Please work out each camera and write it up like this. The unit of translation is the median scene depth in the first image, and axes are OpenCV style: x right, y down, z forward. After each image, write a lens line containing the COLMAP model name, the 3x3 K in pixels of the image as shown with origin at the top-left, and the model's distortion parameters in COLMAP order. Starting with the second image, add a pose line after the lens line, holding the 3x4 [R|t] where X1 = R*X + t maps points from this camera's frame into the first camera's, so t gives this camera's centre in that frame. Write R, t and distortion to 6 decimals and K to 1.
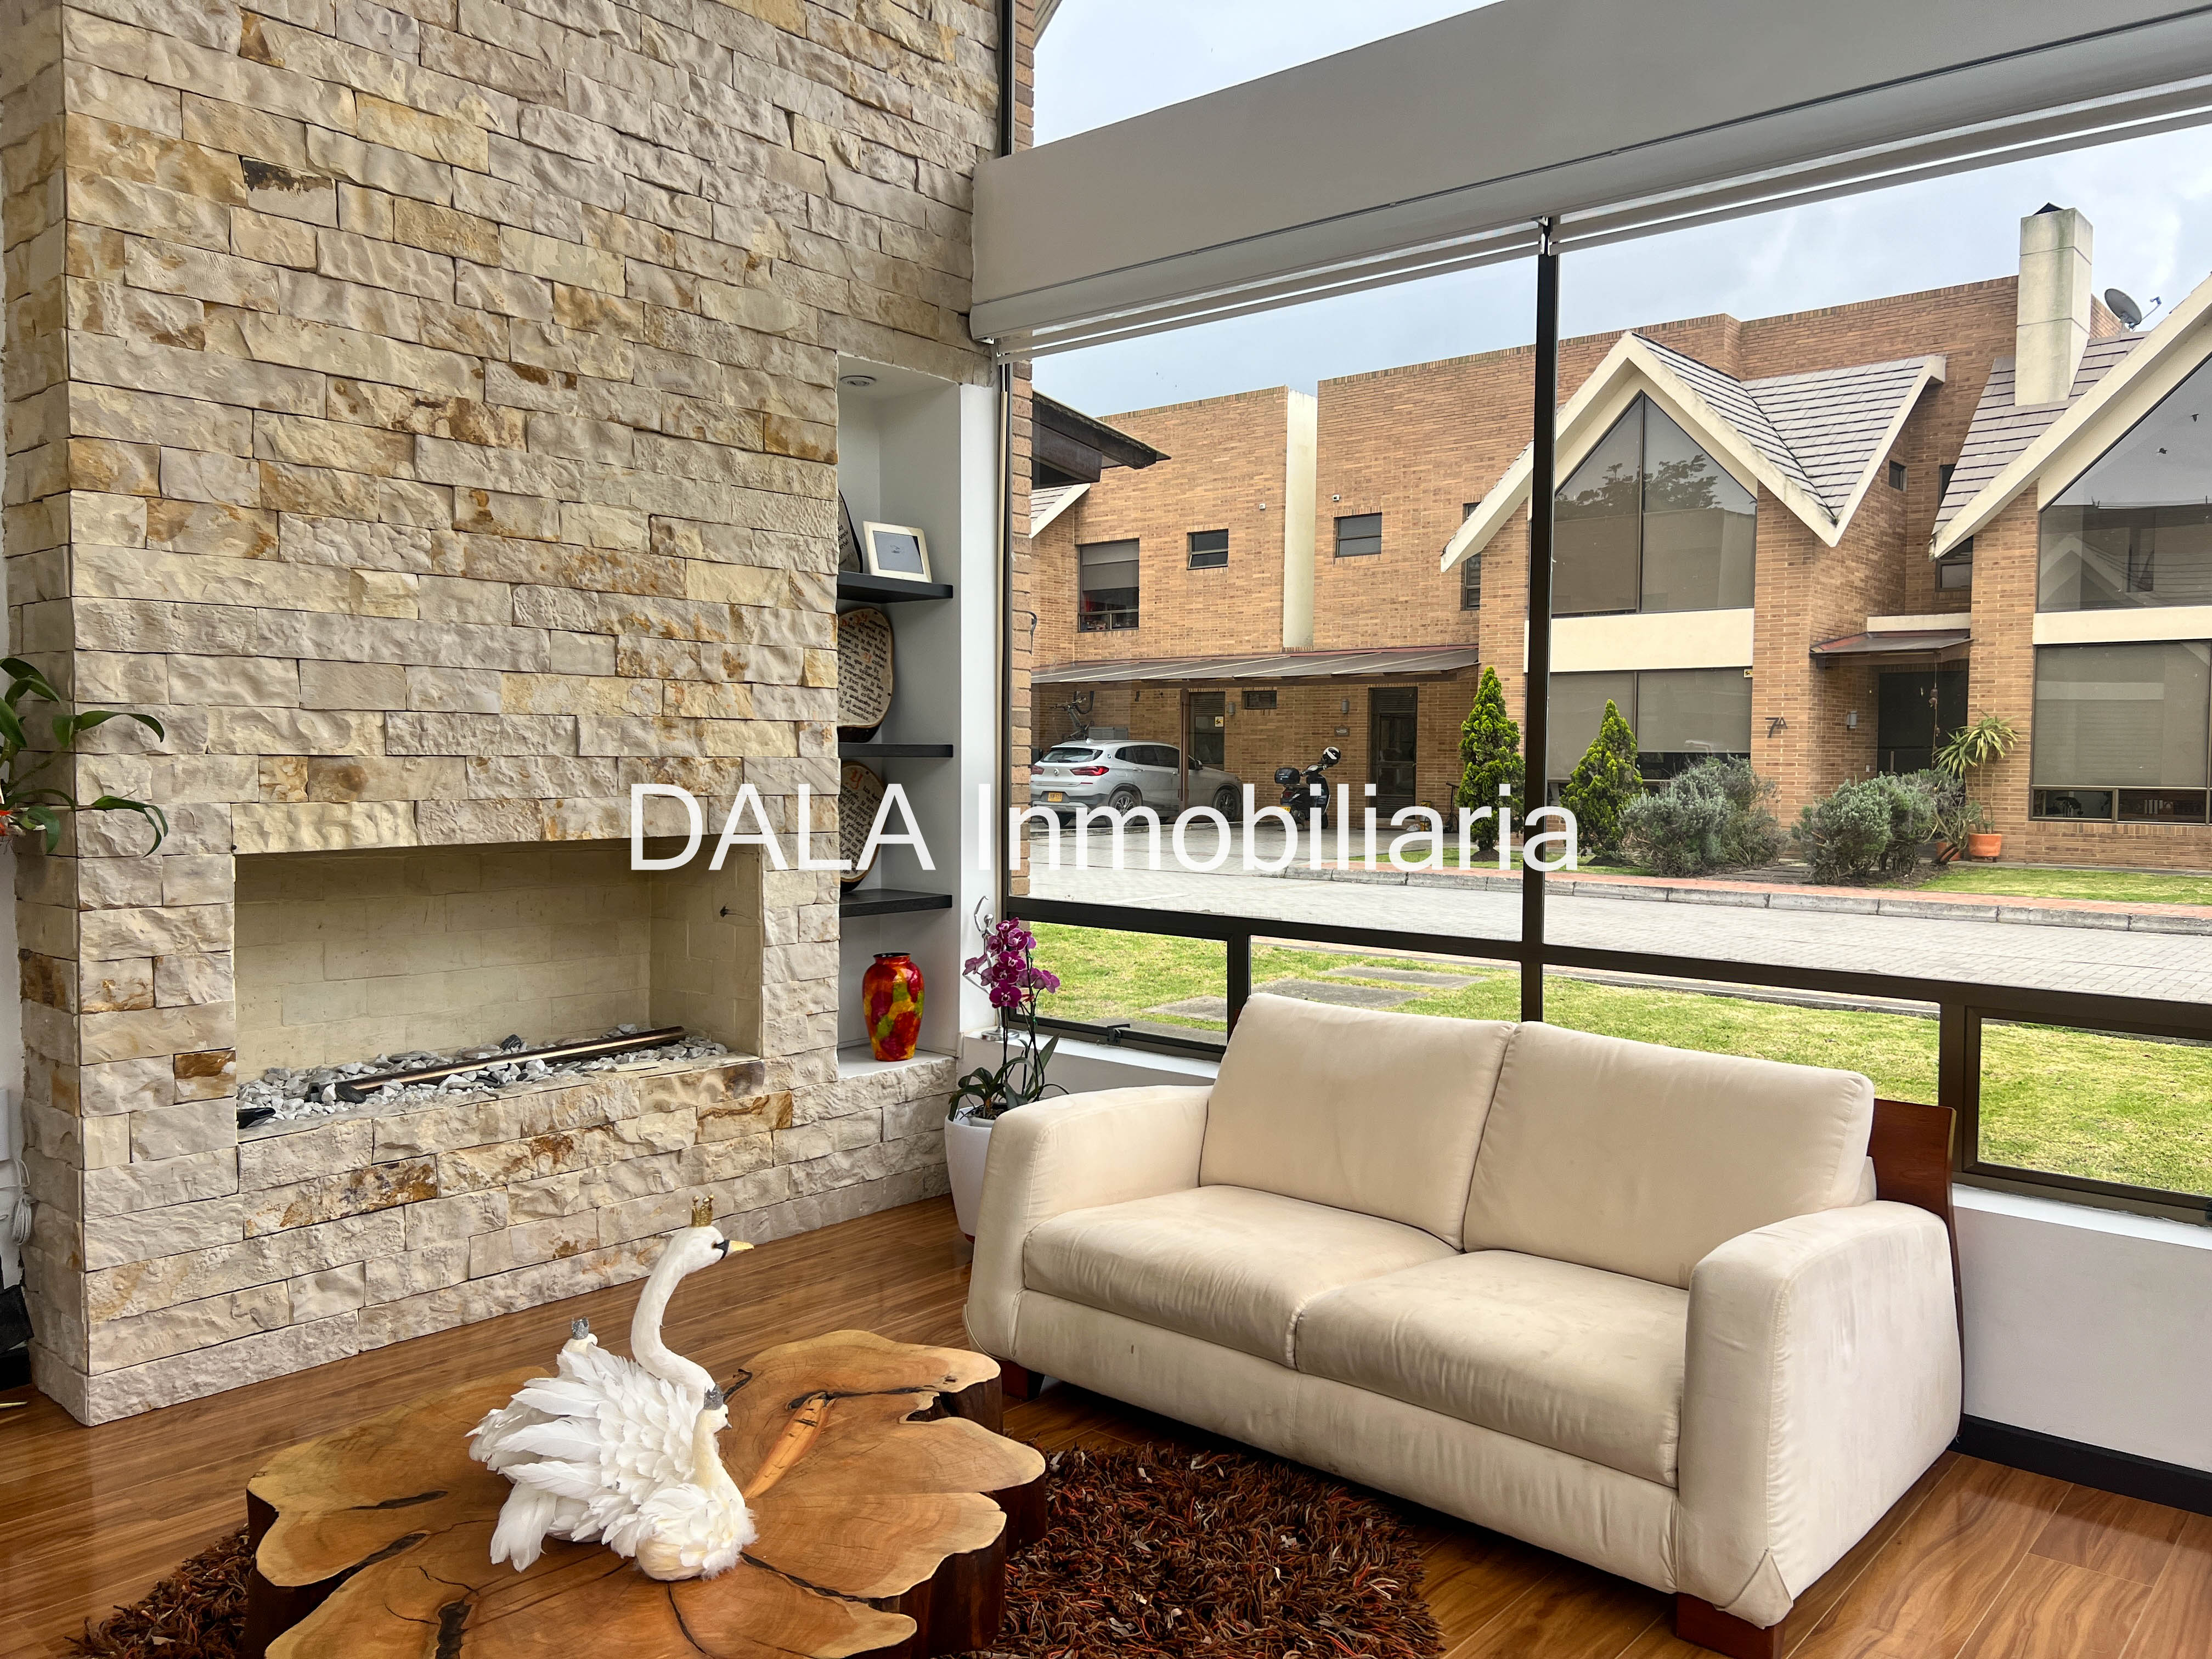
lens RADIAL K [[1687.5, 0, 1124.9], [0, 1687.5, 846.9], [0, 0, 1]] dist [0.071700, -0.082004]
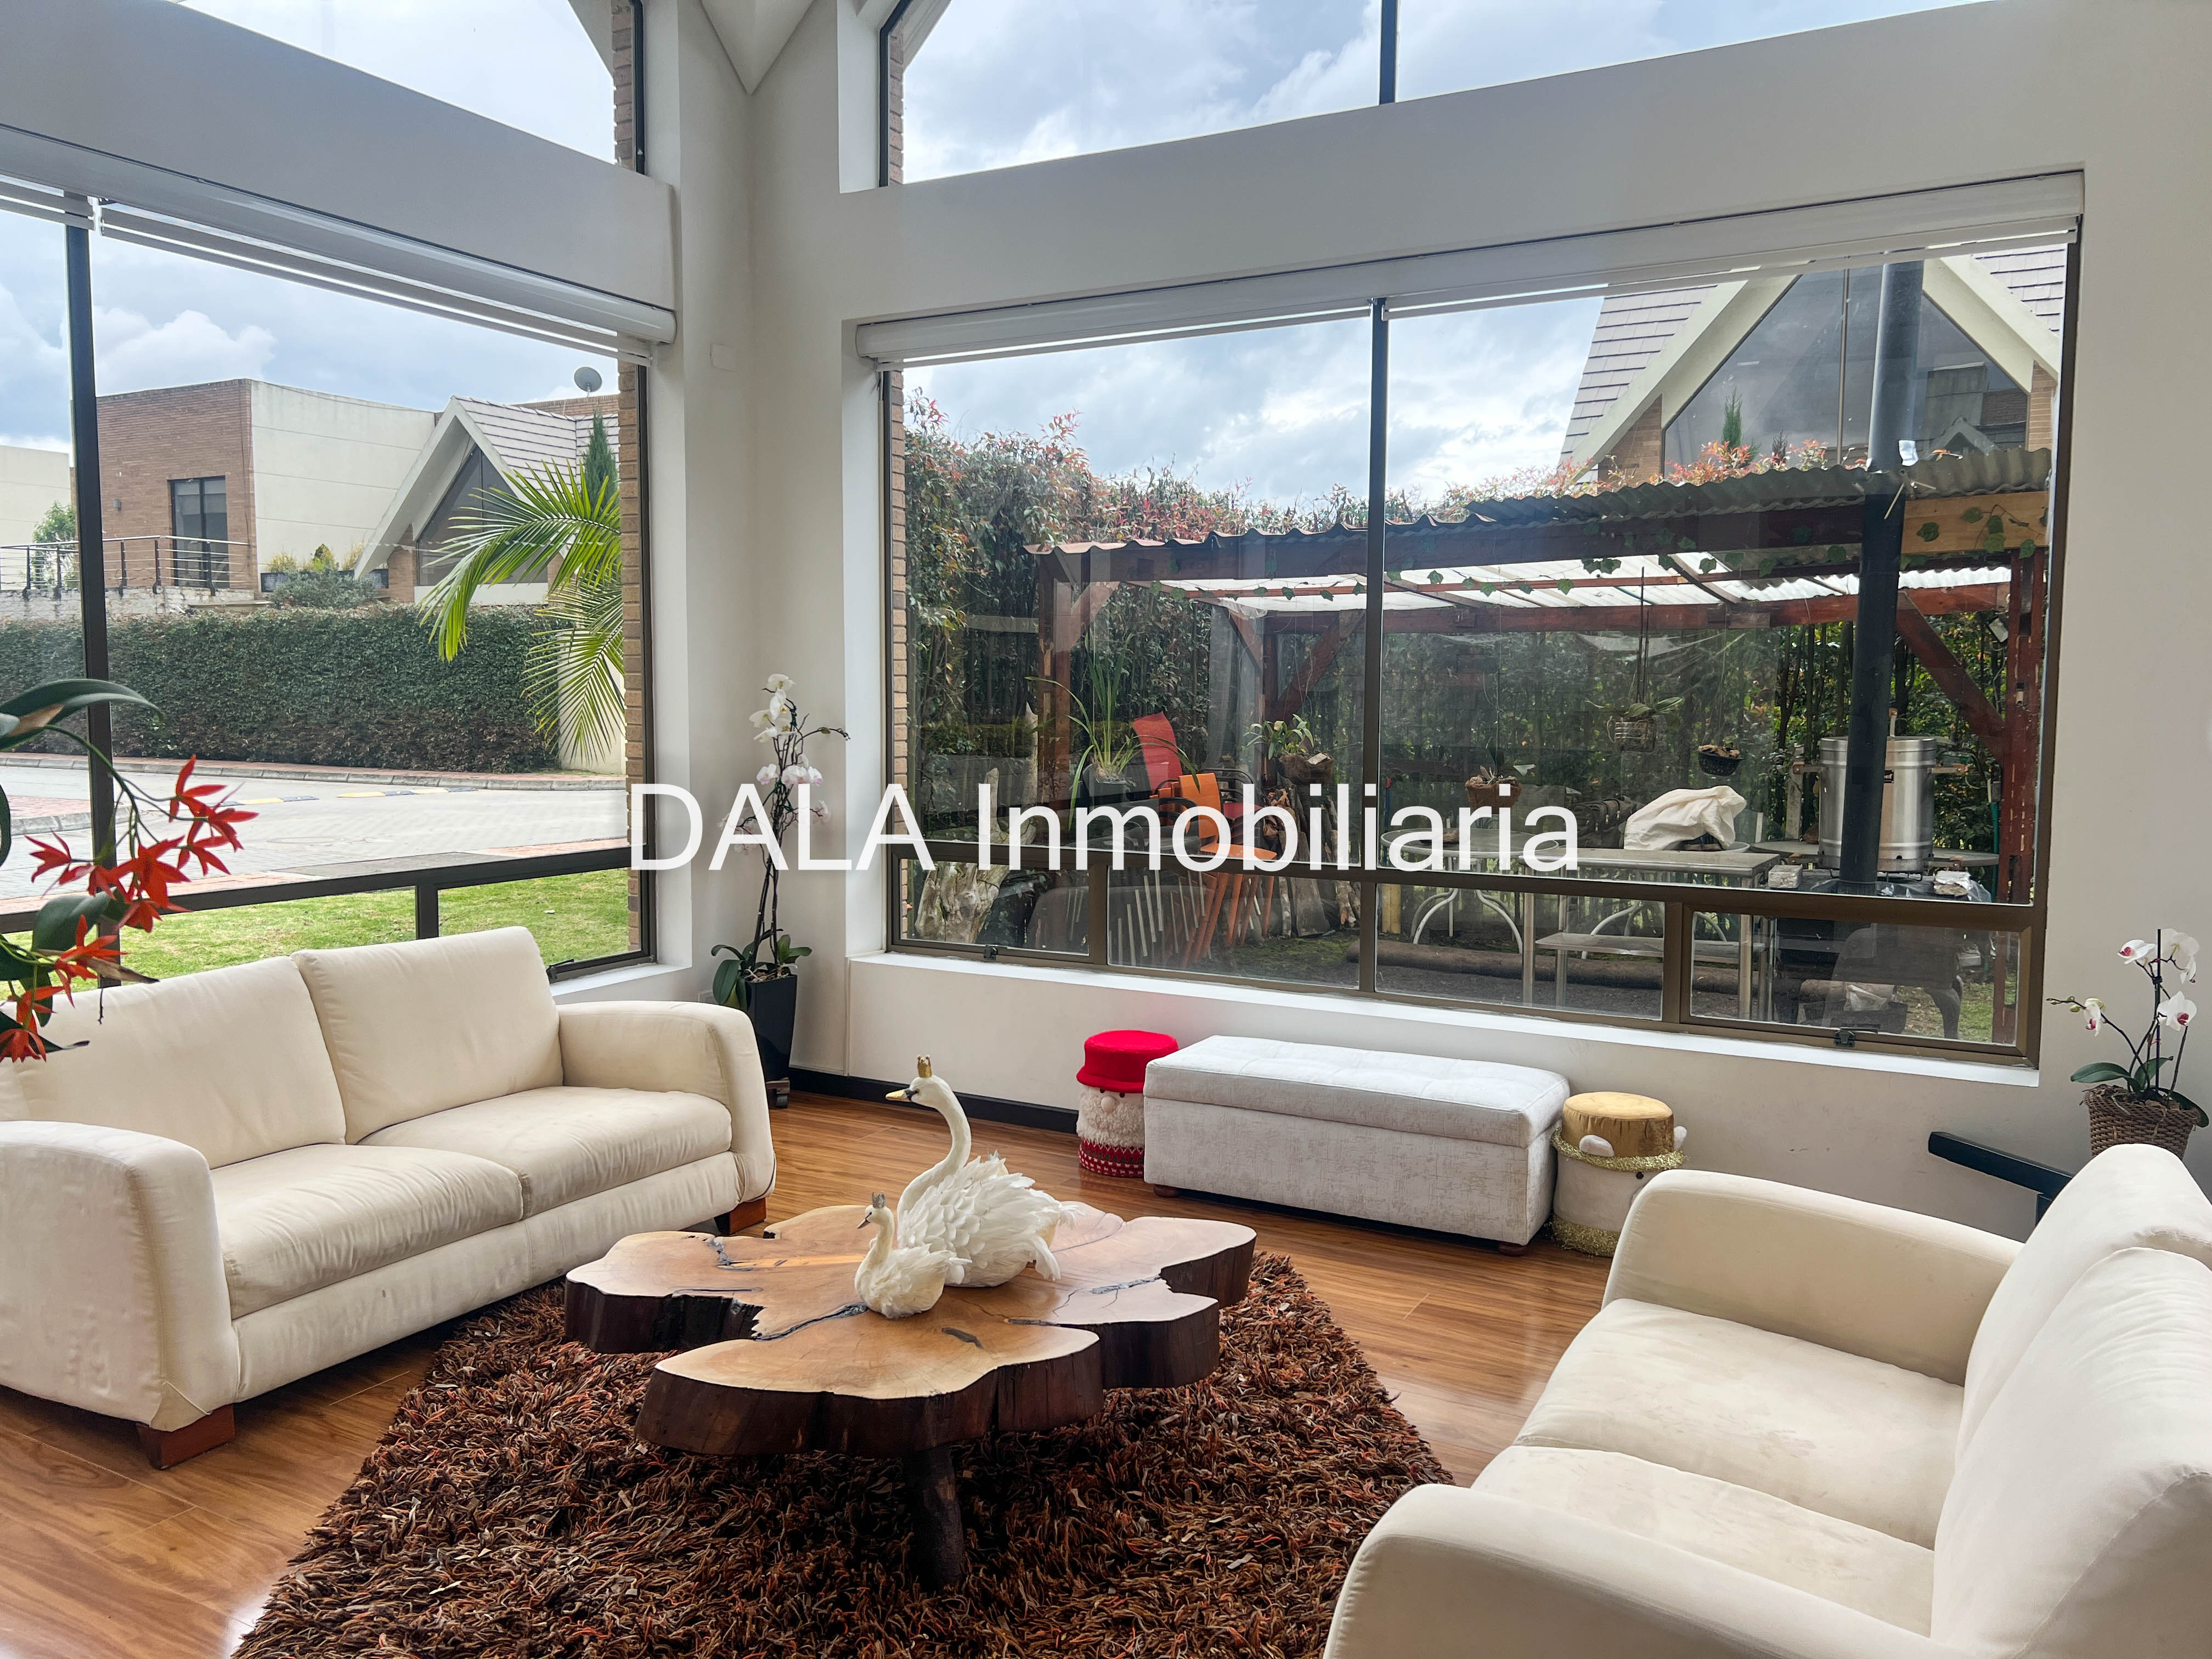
lens RADIAL K [[1687.5, 0, 1121.9], [0, 1687.5, 834.6], [0, 0, 1]] dist [0.071700, -0.082004]
pose [[-0.208298, -0.093309, 0.973604, -0.859718], [0.040939, 0.993735, 0.103997, -0.063348], [-0.977208, 0.061520, -0.203173, 0.581097]]
